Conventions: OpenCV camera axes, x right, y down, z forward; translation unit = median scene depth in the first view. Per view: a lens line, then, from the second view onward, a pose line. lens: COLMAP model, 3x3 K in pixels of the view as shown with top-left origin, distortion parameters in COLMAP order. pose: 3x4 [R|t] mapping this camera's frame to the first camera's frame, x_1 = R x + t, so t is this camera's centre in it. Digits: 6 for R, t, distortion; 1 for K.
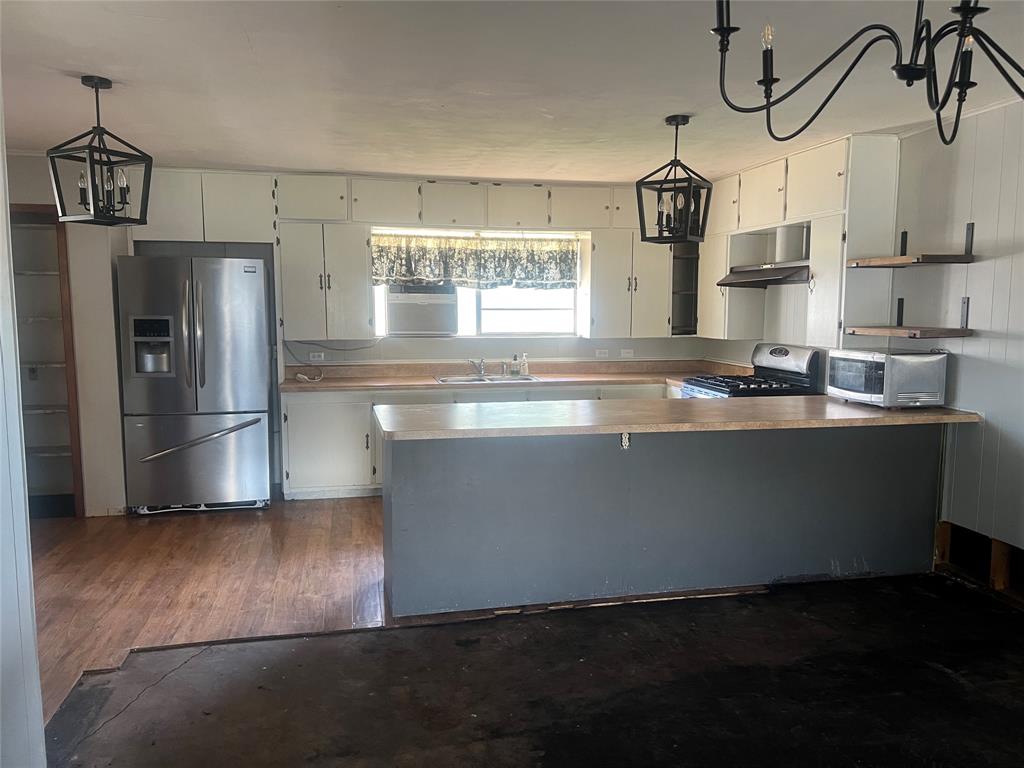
lens RADIAL K [[769.2, 0, 517.8], [0, 769.2, 385.0], [0, 0, 1]] dist [0.091903, -0.149326]
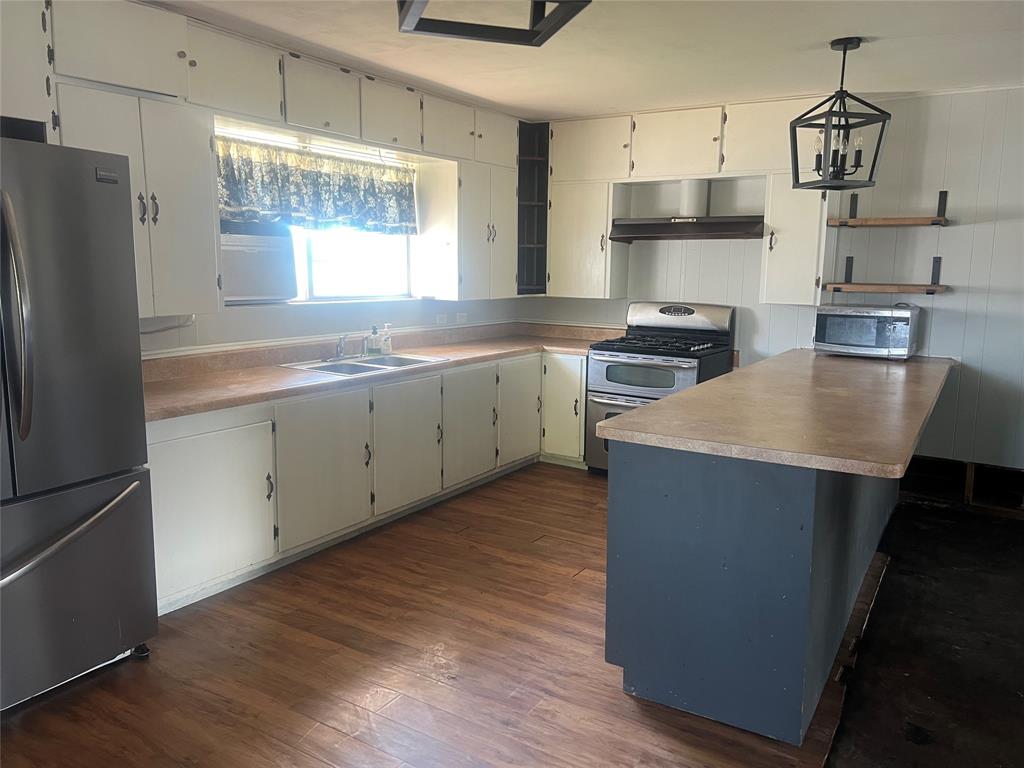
lens RADIAL K [[769.2, 0, 517.8], [0, 769.2, 385.0], [0, 0, 1]] dist [0.091903, -0.149326]
pose [[0.701524, -0.101844, 0.705331, -0.446127], [0.059393, 0.994648, 0.084547, -0.039361], [-0.710166, -0.017420, 0.703819, 0.417340]]
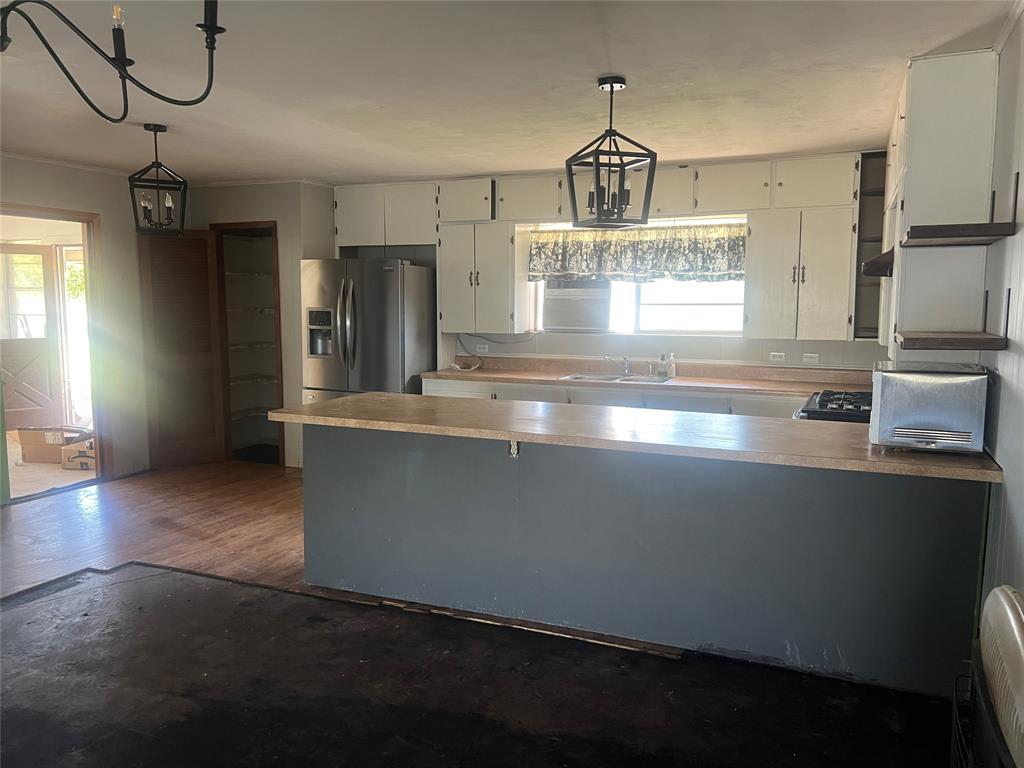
lens RADIAL K [[769.2, 0, 517.8], [0, 769.2, 385.0], [0, 0, 1]] dist [0.091903, -0.149326]
pose [[0.812202, 0.064924, -0.579752, 0.410932], [-0.062397, 0.997755, 0.024319, -0.015232], [0.580030, 0.016423, 0.814430, 0.161712]]
